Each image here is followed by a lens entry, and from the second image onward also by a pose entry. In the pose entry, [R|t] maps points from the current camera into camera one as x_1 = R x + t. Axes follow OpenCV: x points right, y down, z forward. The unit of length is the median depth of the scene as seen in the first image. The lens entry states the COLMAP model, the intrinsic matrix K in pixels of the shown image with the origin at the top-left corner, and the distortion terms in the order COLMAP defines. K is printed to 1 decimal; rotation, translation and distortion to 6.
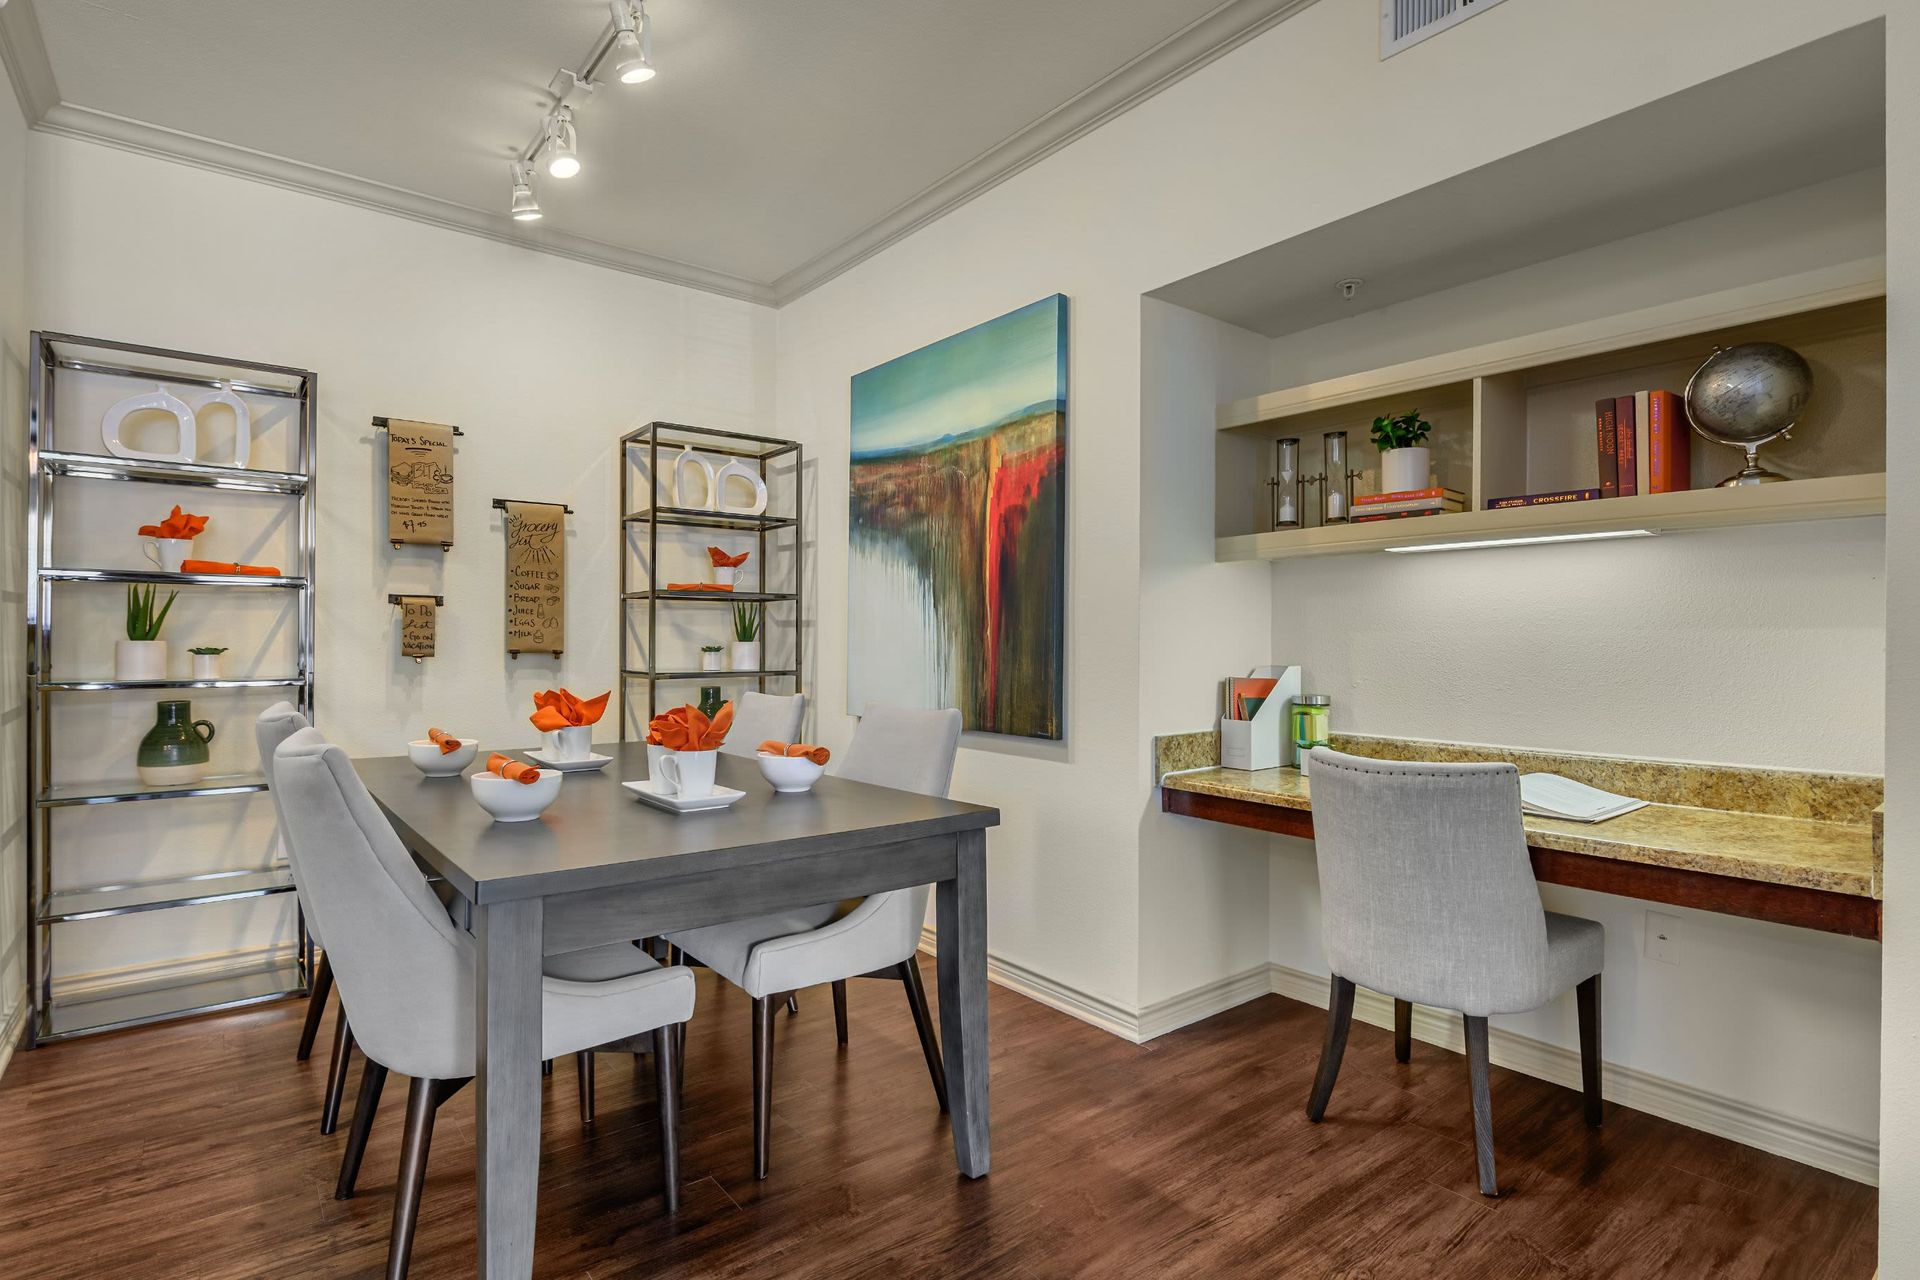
lens RADIAL K [[953.8, 0, 957.1], [0, 953.8, 635.9], [0, 0, 1]] dist [-0.018039, 0.000309]
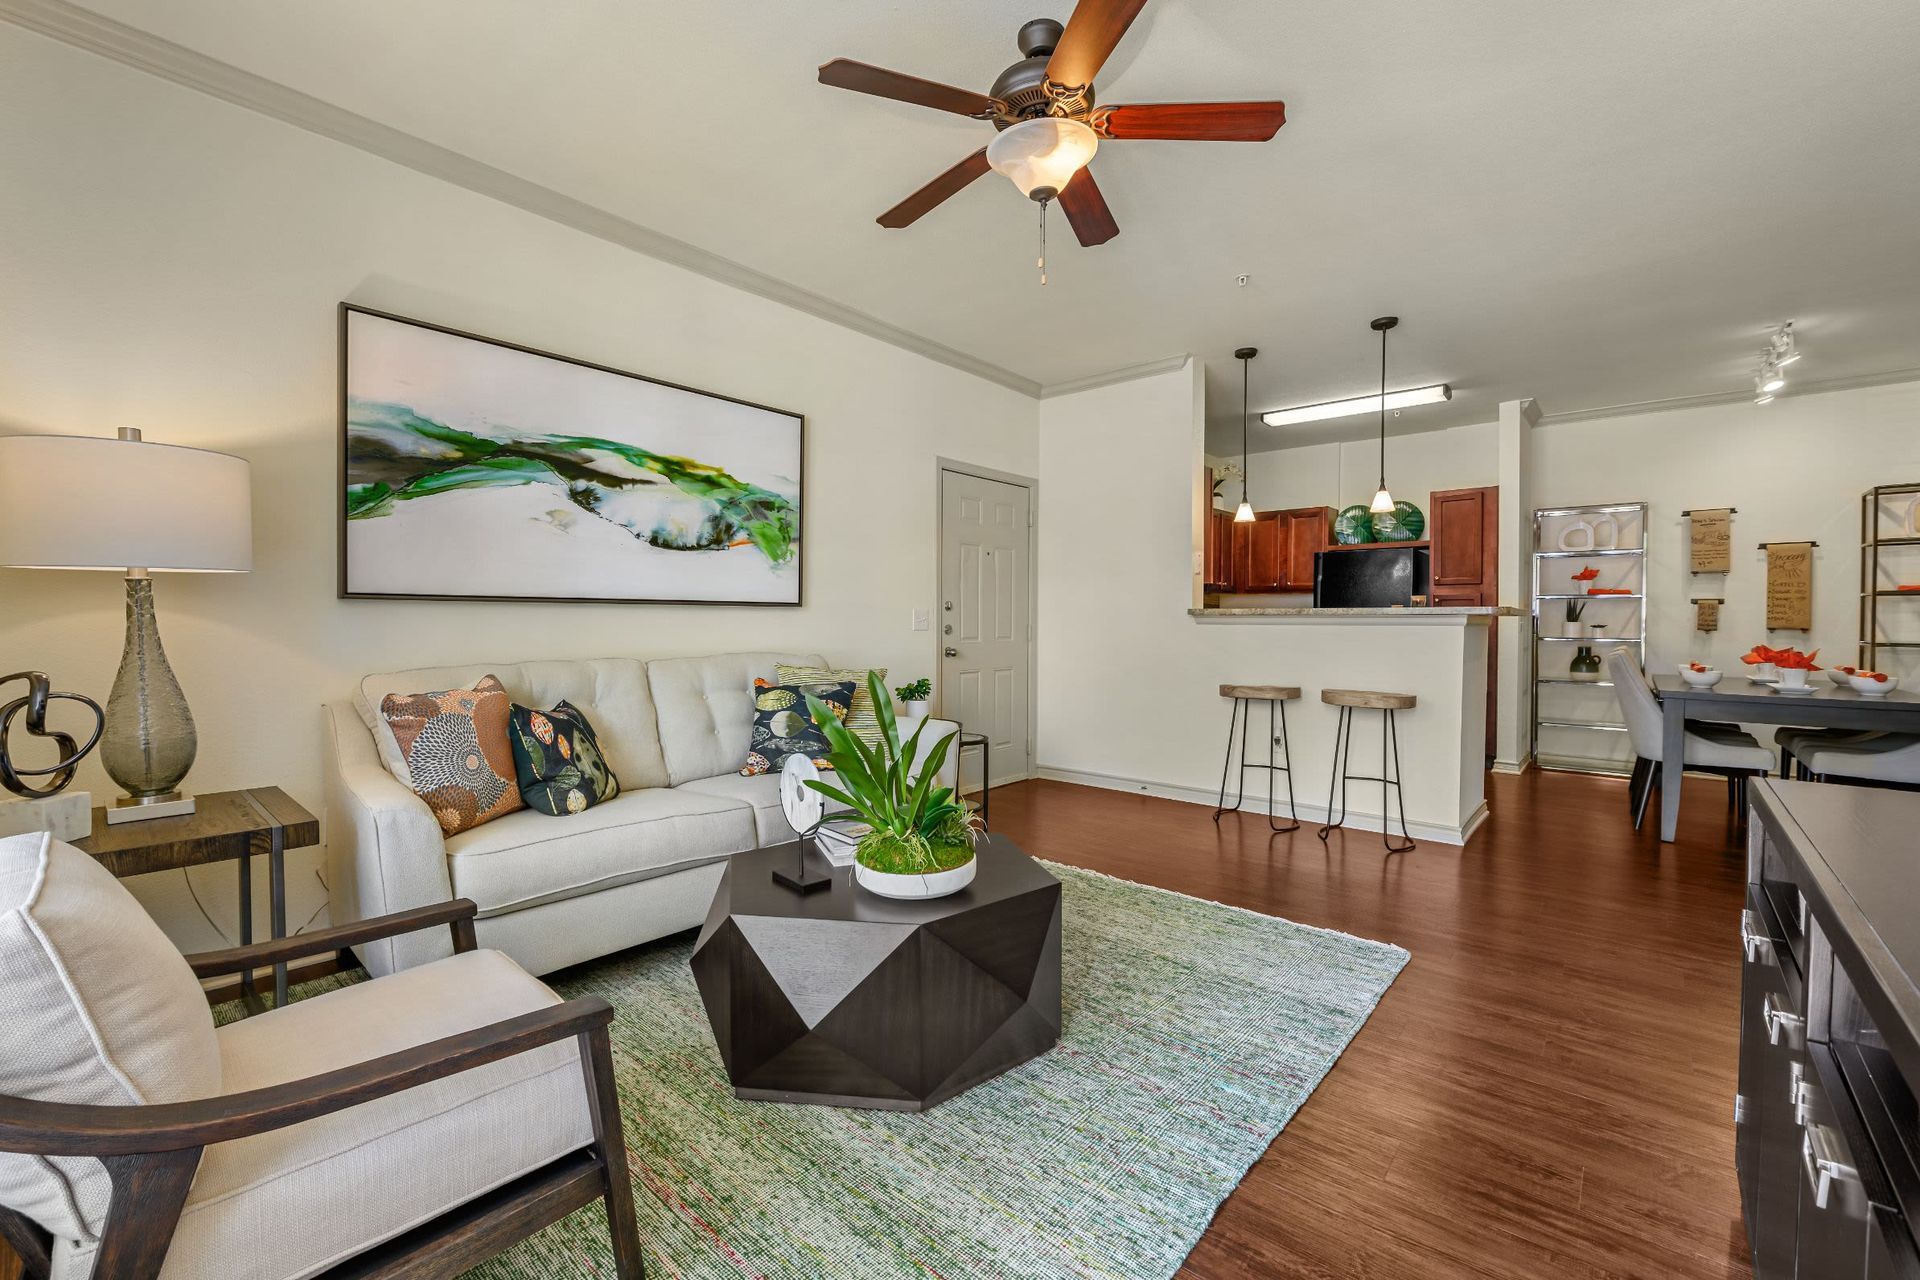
lens RADIAL K [[835.8, 0, 956.7], [0, 835.8, 633.8], [0, 0, 1]] dist [0.000908, -0.000372]
pose [[0.216874, 0.015388, -0.976078, 0.836062], [0.003901, 0.999854, 0.016629, -0.005964], [0.976192, -0.007414, 0.216783, -0.950812]]
